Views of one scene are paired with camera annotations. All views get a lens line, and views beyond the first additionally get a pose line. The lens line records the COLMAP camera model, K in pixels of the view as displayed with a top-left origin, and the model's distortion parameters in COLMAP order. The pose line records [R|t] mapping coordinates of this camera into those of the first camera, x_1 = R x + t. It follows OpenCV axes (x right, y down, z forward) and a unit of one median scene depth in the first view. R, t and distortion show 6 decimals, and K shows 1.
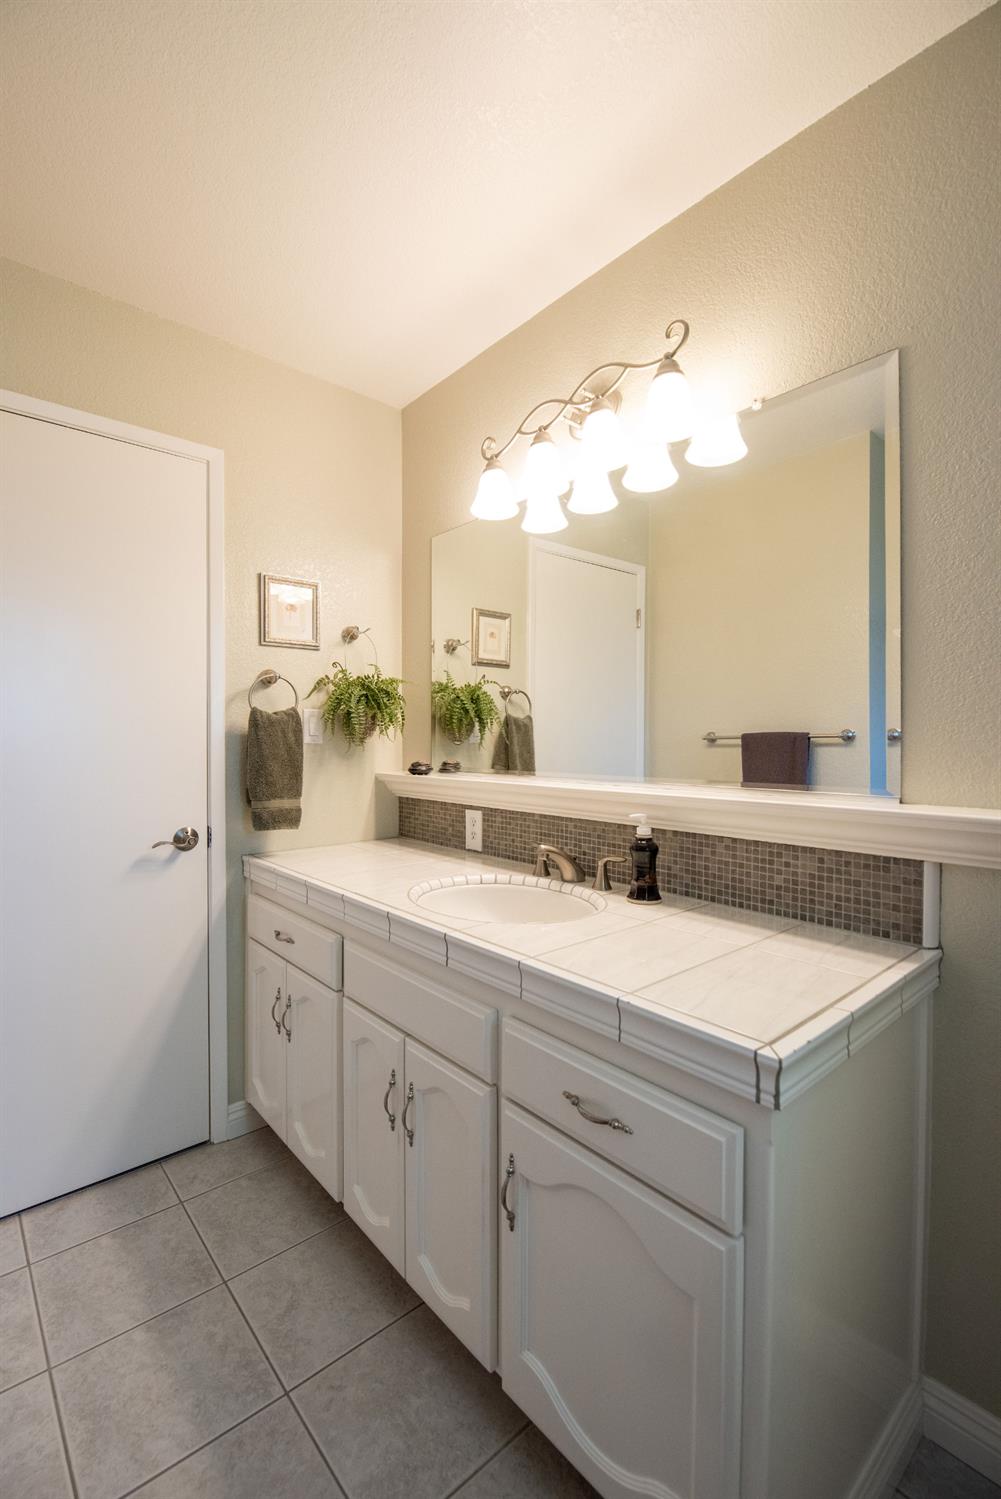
lens RADIAL K [[669.6, 0, 480.3], [0, 669.6, 743.4], [0, 0, 1]] dist [-0.000855, -0.000821]
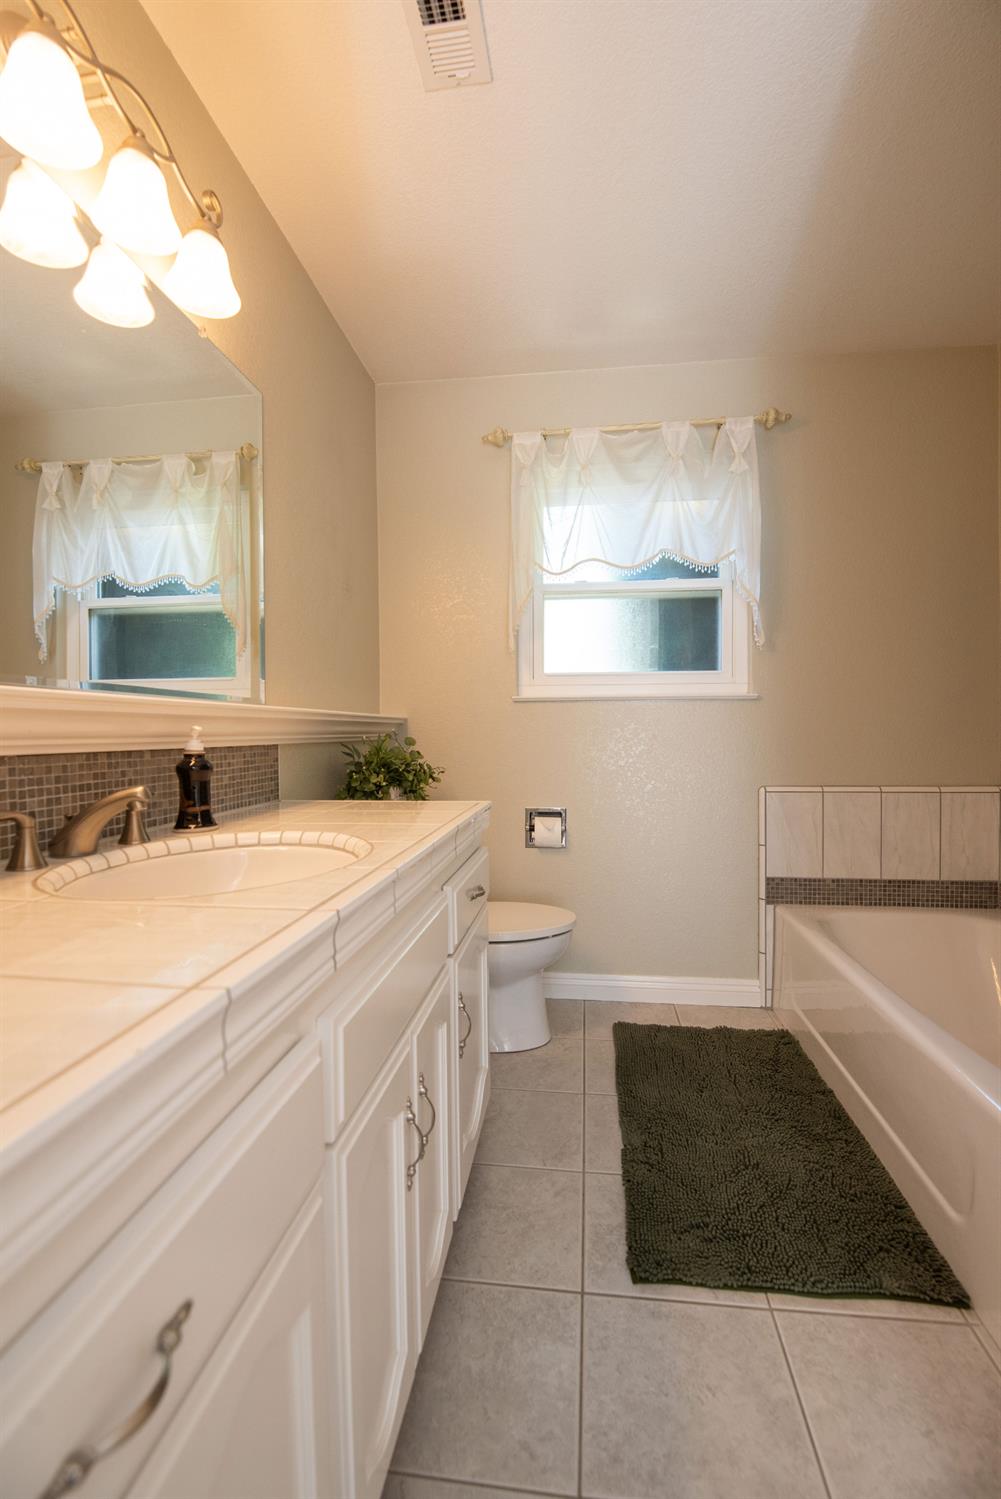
lens RADIAL K [[683.9, 0, 510.9], [0, 683.9, 750.4], [0, 0, 1]] dist [0.000616, -0.010976]
pose [[-0.696034, -0.008647, 0.717957, -0.709212], [0.016969, 0.999450, 0.028488, 0.129112], [-0.717809, 0.032012, -0.695504, 1.440987]]
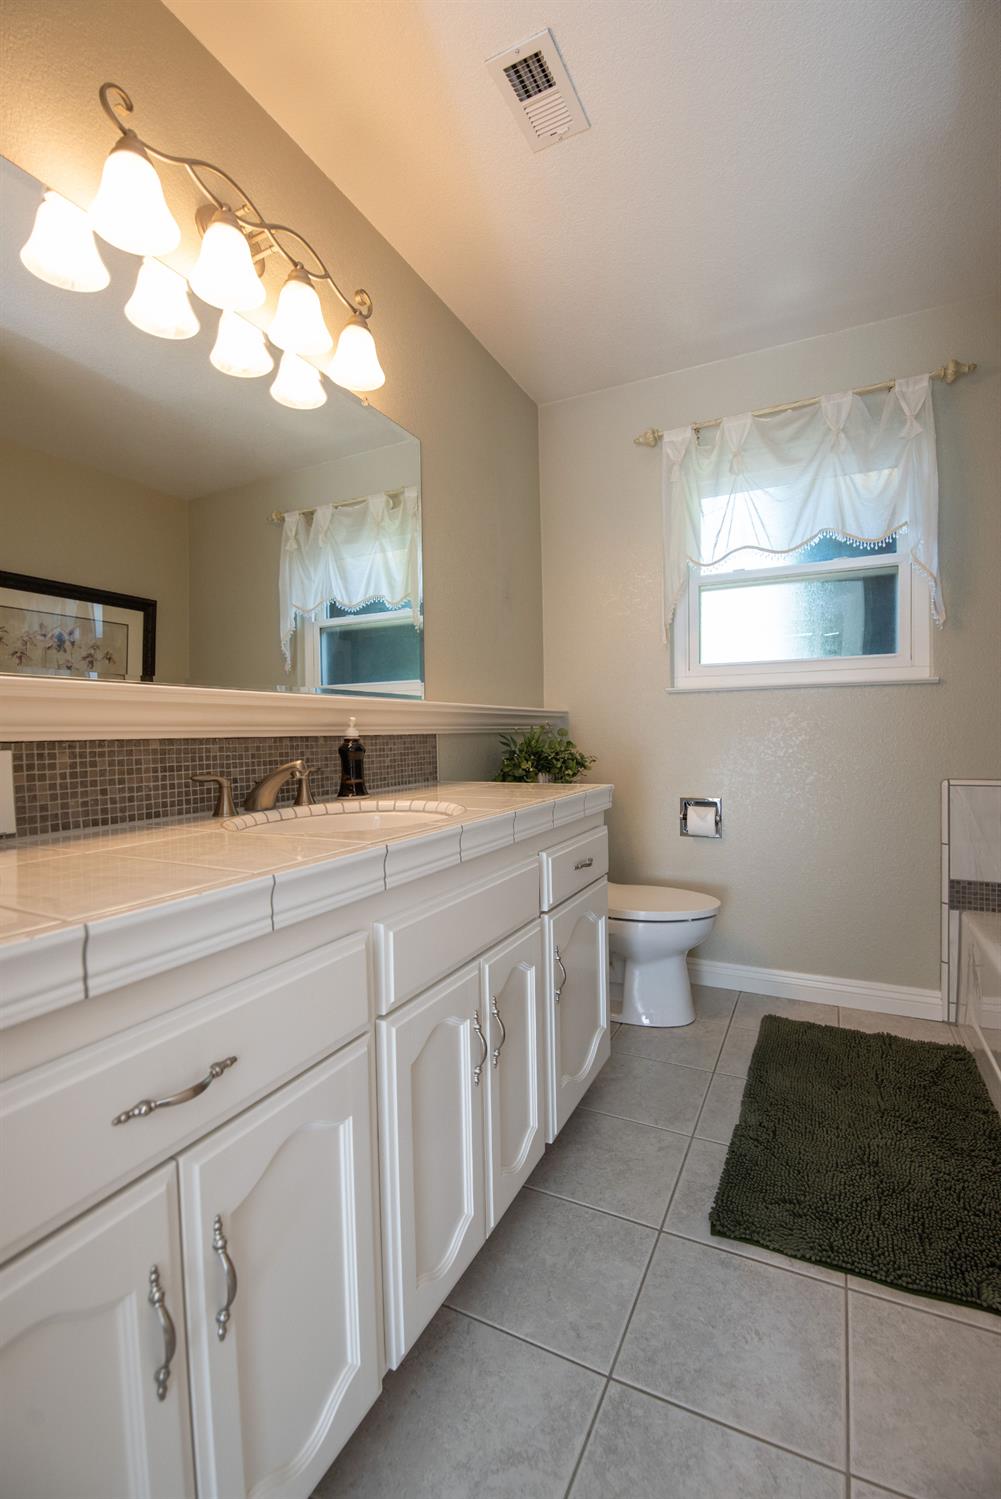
lens RADIAL K [[680.4, 0, 492.6], [0, 680.4, 757.8], [0, 0, 1]] dist [0.001004, -0.011441]
pose [[-0.404179, -0.021145, 0.914435, -0.927703], [0.025758, 0.999073, 0.034487, 0.151761], [-0.914317, 0.037493, -0.403260, 1.357564]]
